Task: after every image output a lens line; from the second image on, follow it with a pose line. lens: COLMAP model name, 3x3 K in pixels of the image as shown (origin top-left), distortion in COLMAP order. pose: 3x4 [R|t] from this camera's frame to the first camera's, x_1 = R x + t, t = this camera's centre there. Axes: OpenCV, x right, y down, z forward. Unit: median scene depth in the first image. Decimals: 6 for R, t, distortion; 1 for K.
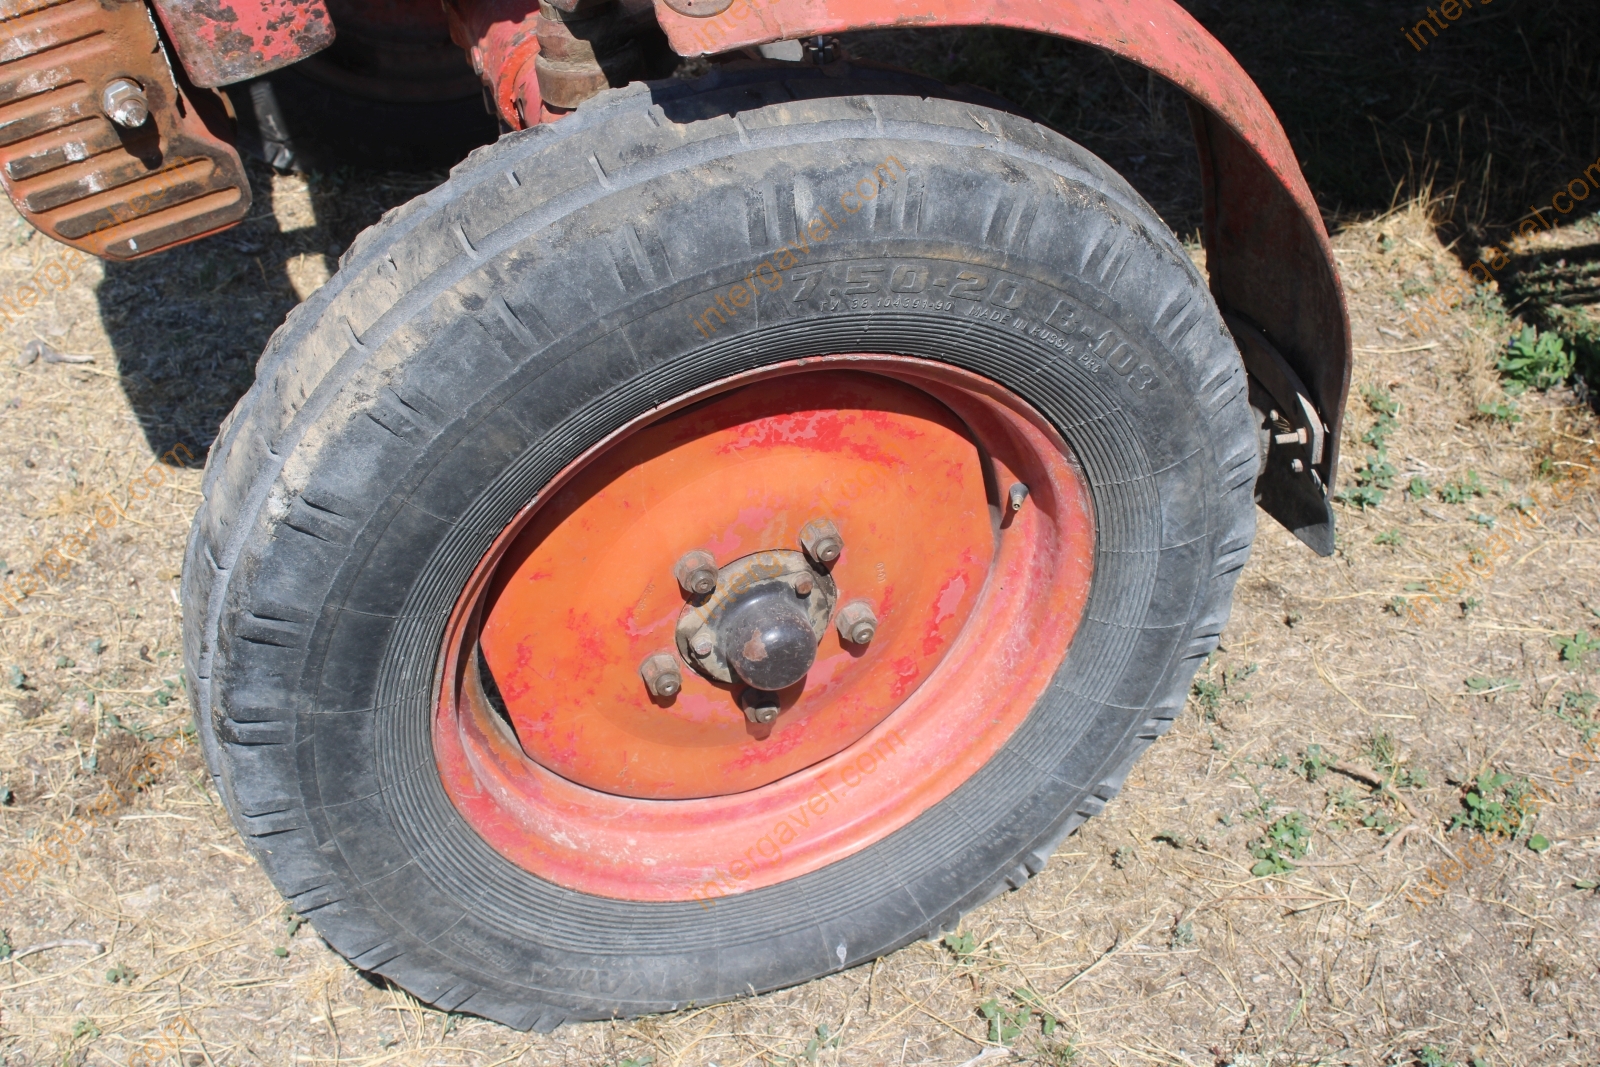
lens RADIAL K [[2310.3, 0, 805.5], [0, 2310.3, 537.7], [0, 0, 1]] dist [-0.009555, -0.006980]
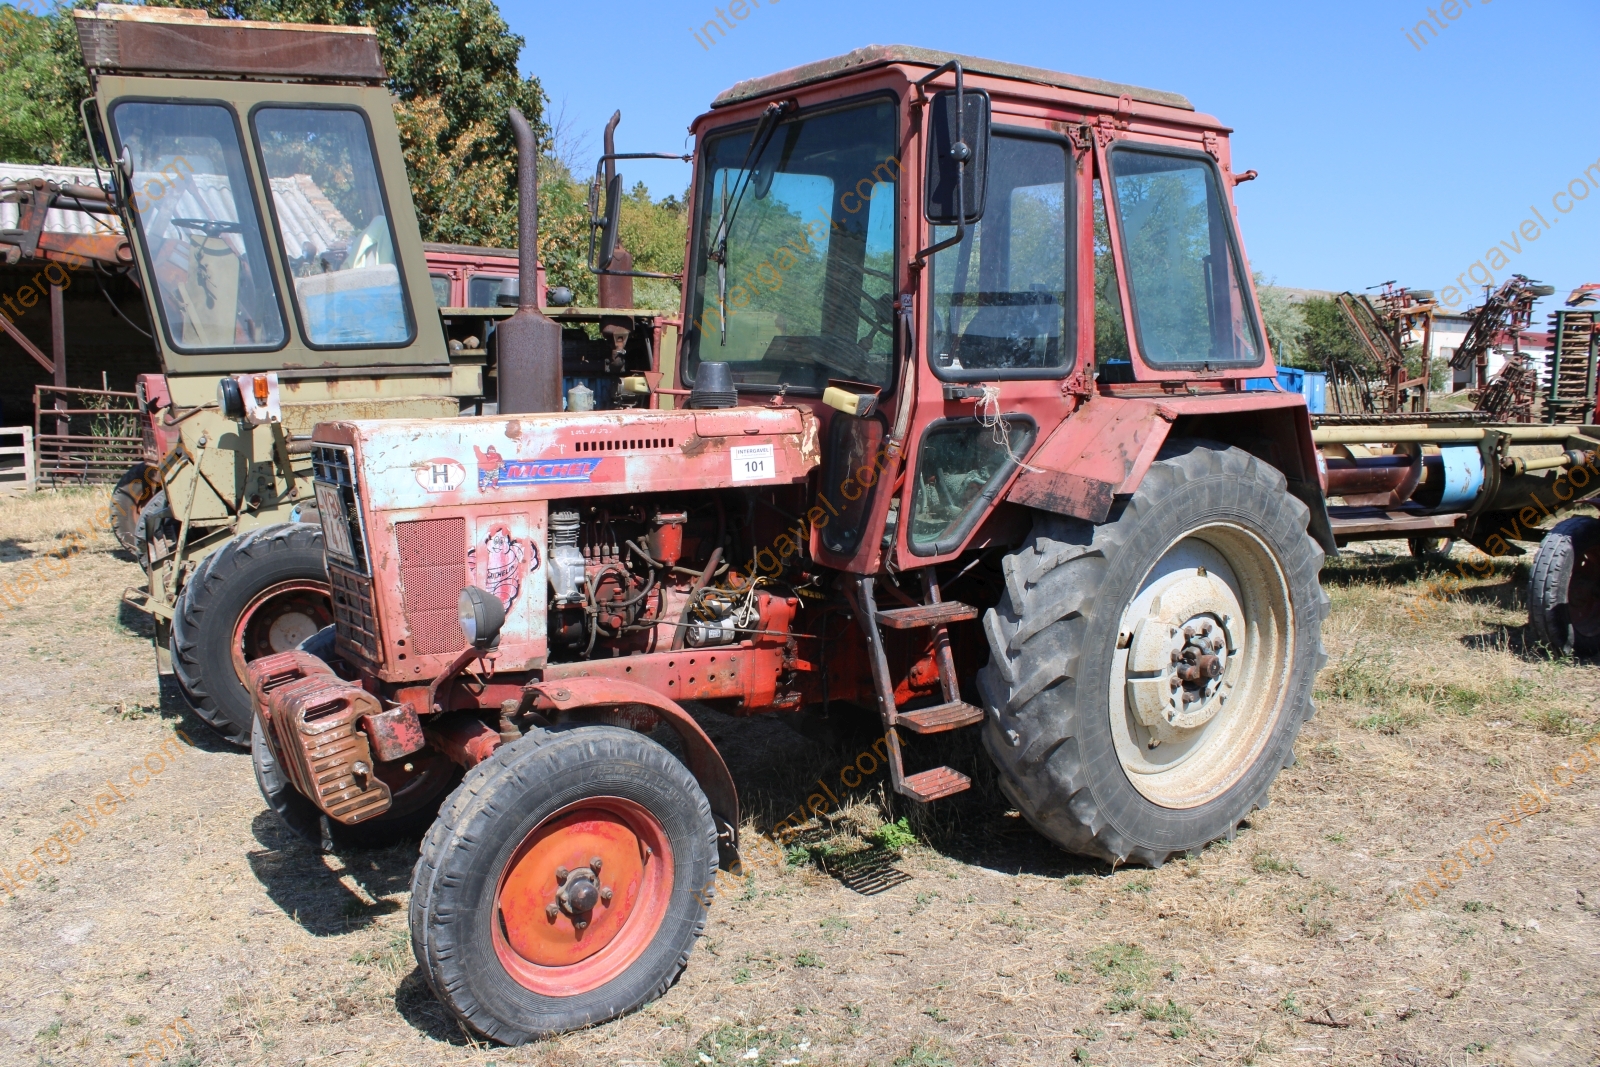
lens RADIAL K [[1347.7, 0, 785.1], [0, 1347.7, 528.7], [0, 0, 1]] dist [-0.167851, 0.155064]
pose [[0.950579, -0.038015, 0.308147, -0.302343], [0.185282, 0.865842, -0.464745, 0.518183], [-0.249139, 0.498871, 0.830095, -0.898317]]
